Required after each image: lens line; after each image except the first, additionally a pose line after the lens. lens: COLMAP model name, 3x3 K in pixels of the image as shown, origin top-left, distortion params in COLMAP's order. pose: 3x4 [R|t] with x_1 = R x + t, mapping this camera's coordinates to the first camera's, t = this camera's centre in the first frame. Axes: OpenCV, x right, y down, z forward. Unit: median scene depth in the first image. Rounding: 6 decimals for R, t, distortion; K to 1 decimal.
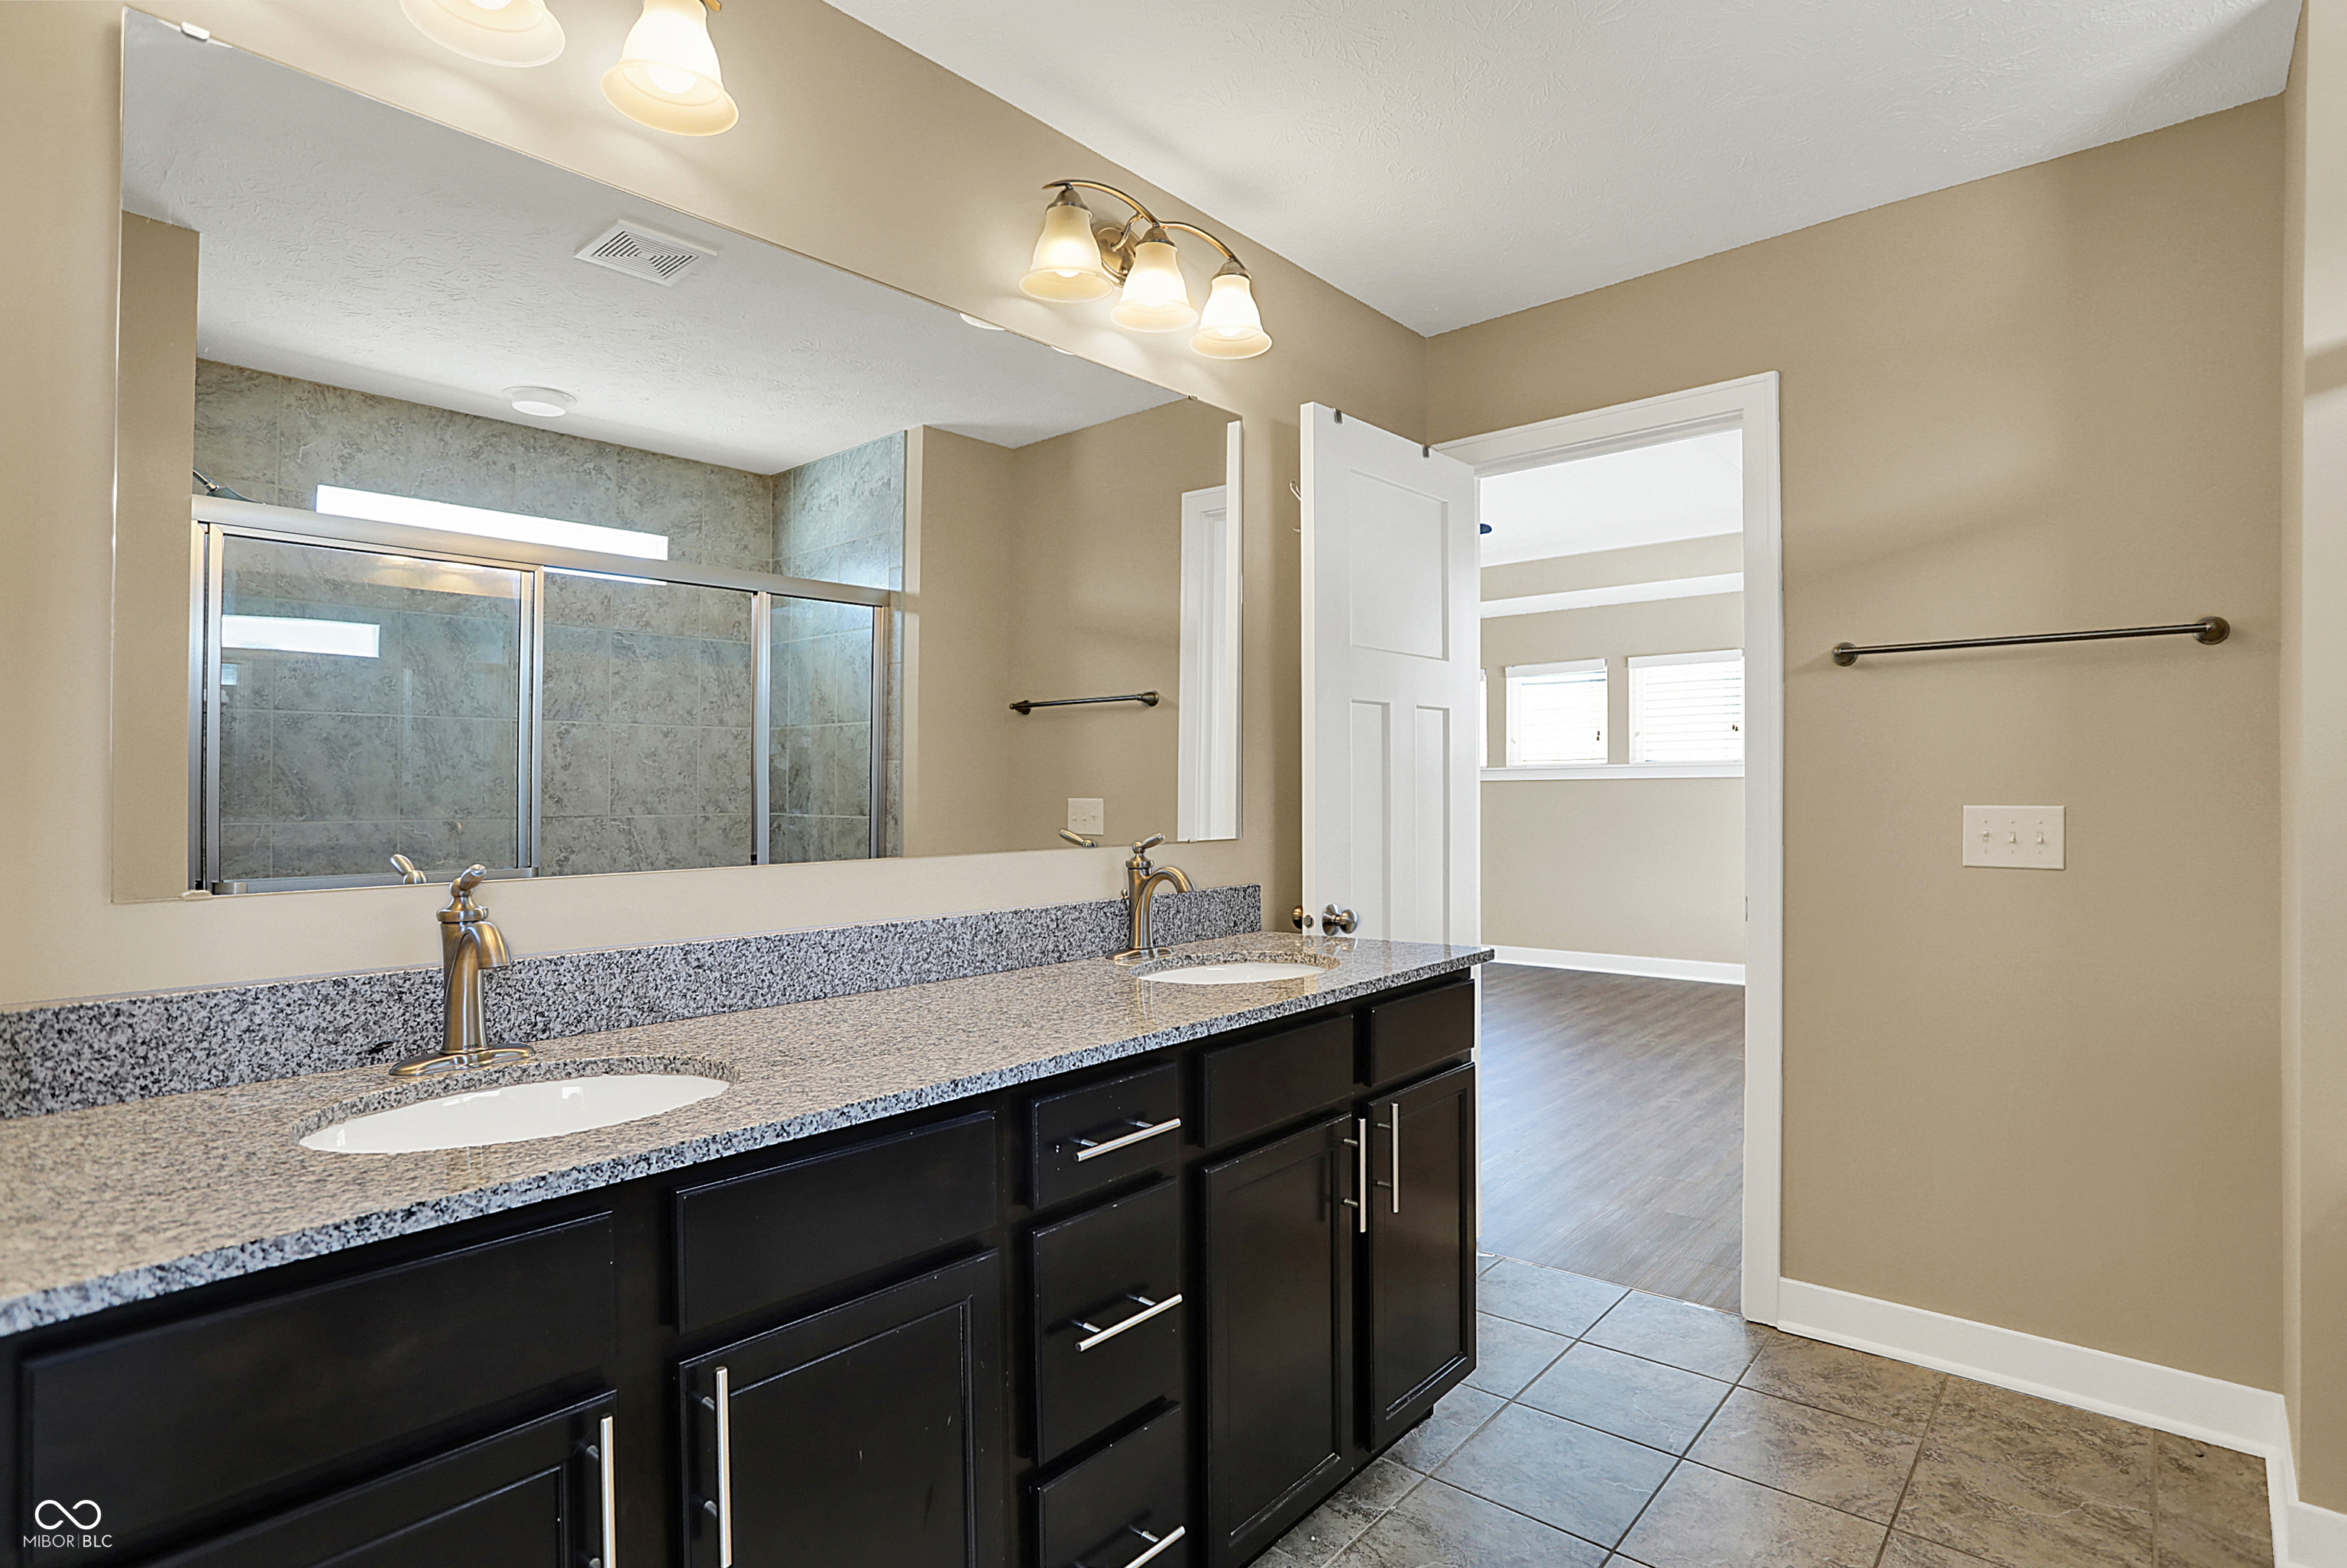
lens RADIAL K [[1137.4, 0, 1169.3], [0, 1137.4, 839.1], [0, 0, 1]] dist [-0.027862, 0.000270]
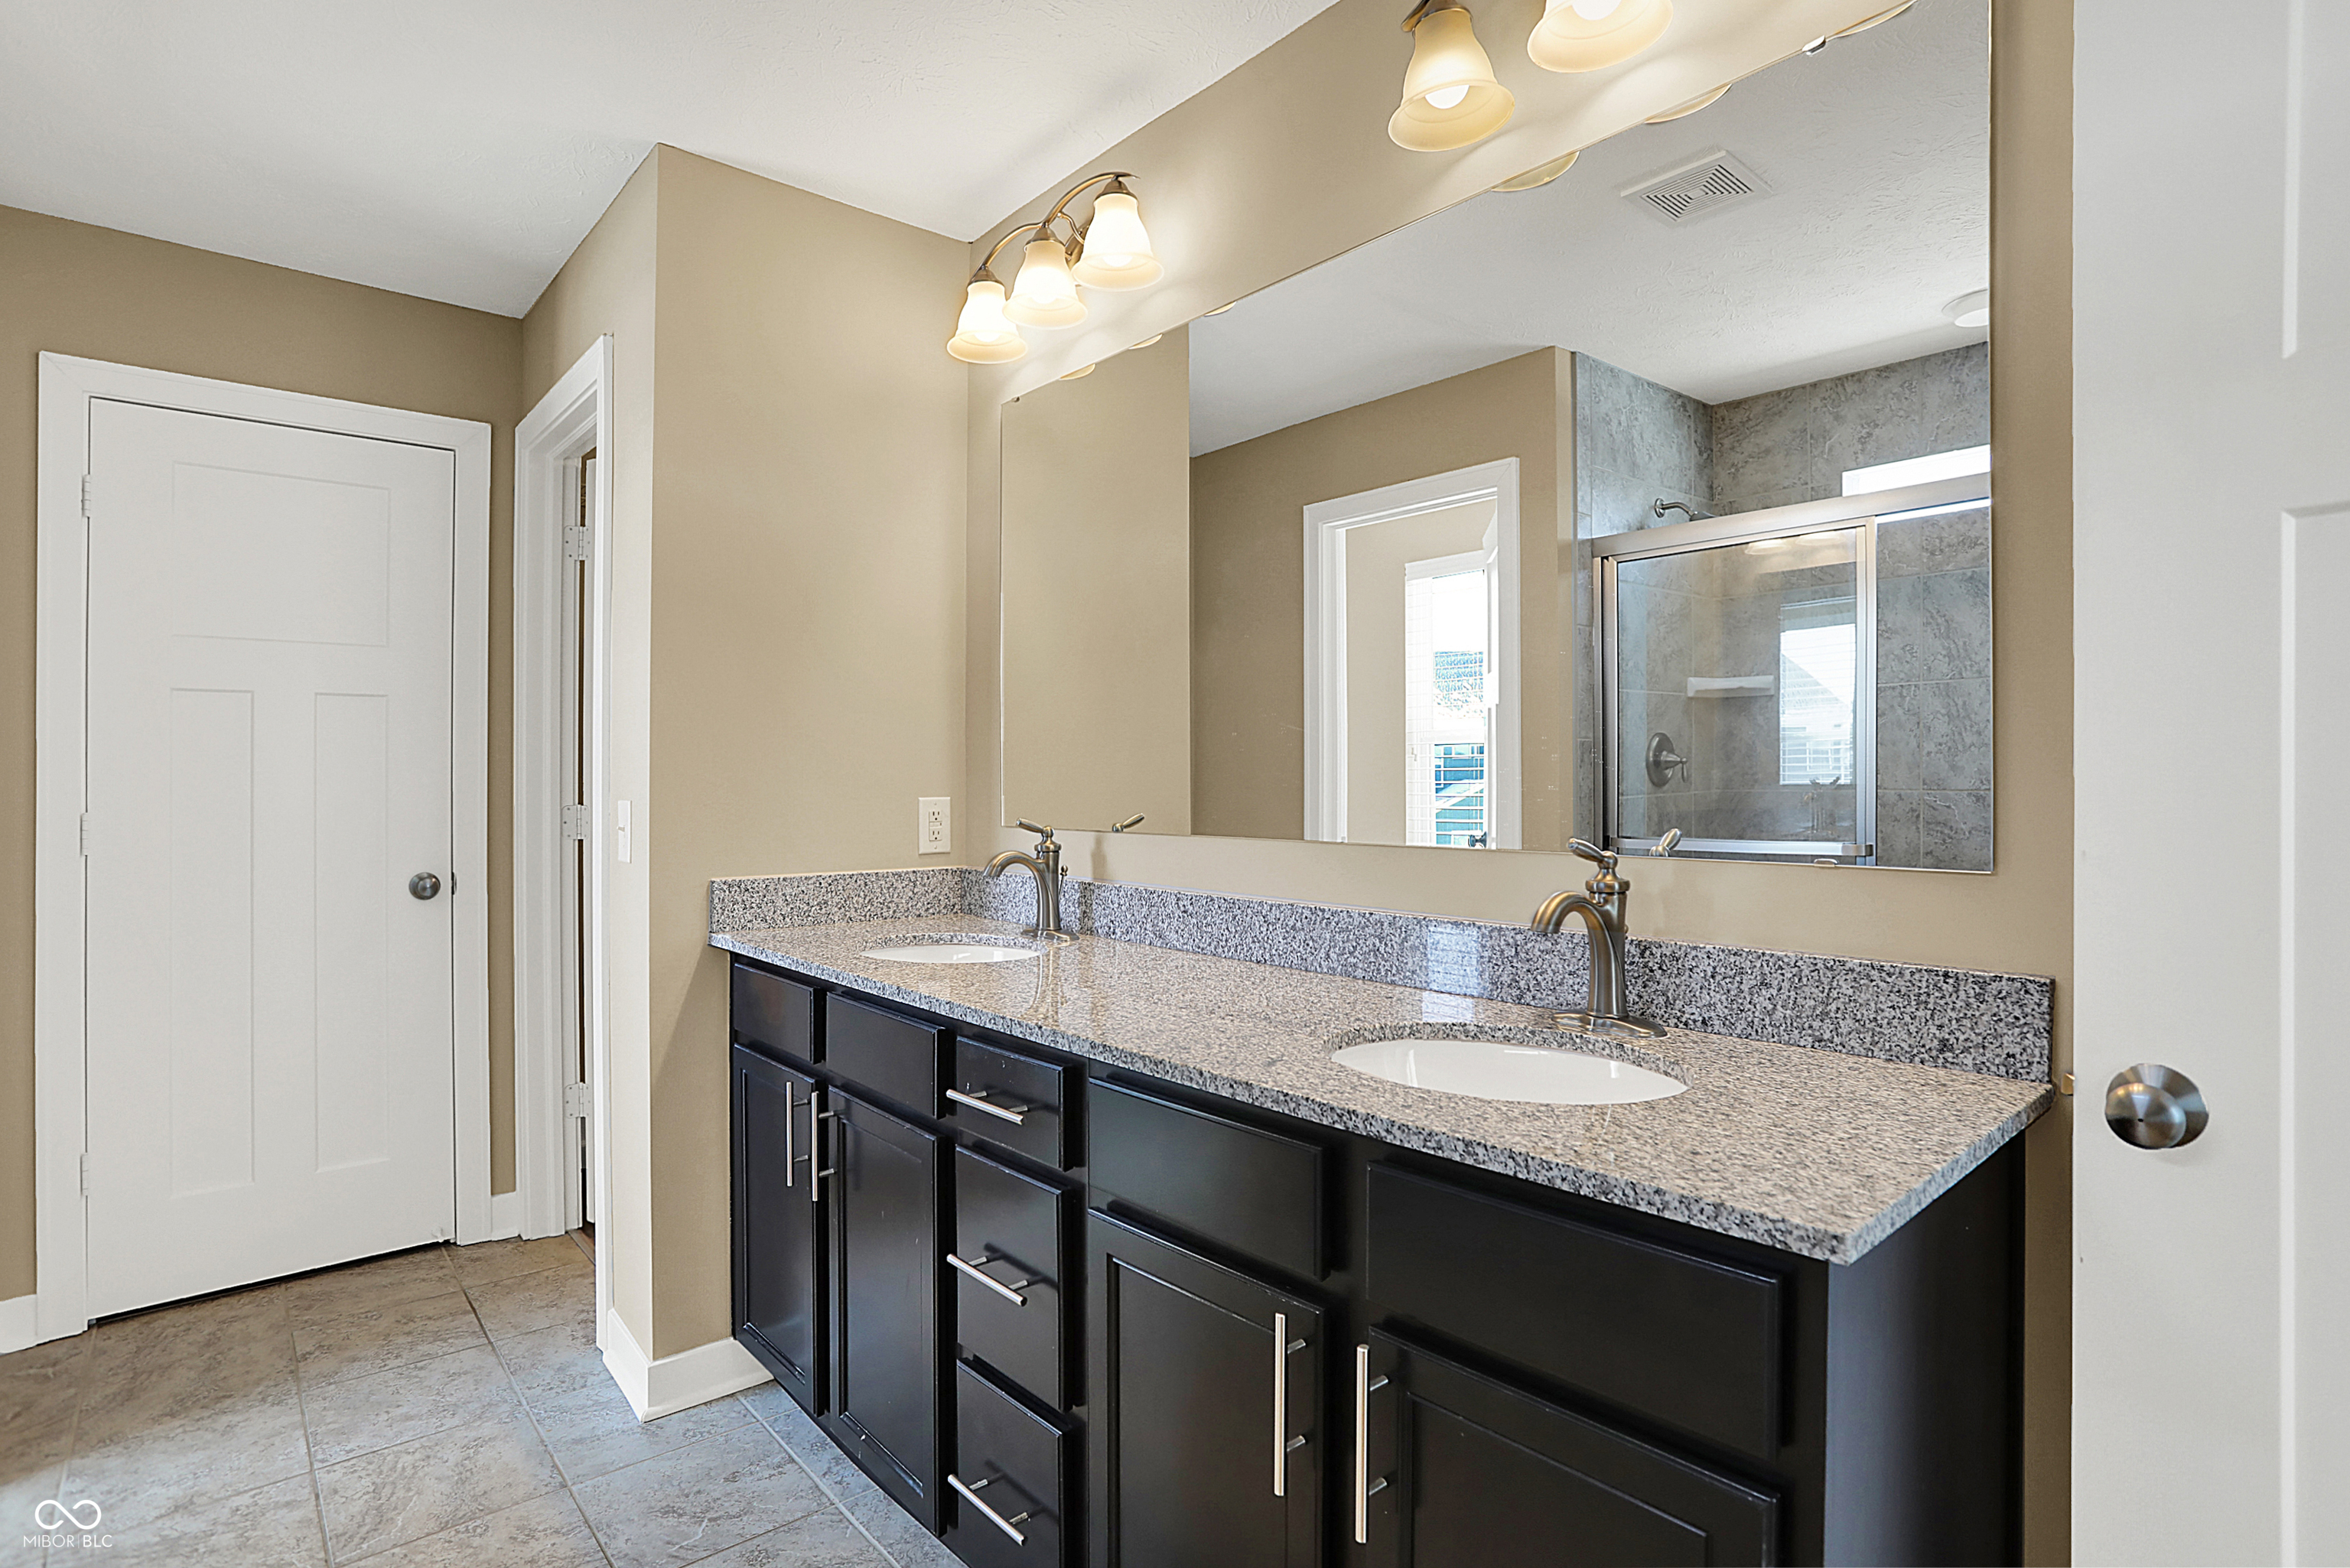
lens RADIAL K [[1185.6, 0, 1167.9], [0, 1185.6, 789.8], [0, 0, 1]] dist [-0.062541, 0.000342]
pose [[-0.149440, 0.017627, -0.988614, 0.755480], [-0.024521, 0.999468, 0.021527, -0.044746], [0.988467, 0.027459, -0.148928, 0.972972]]
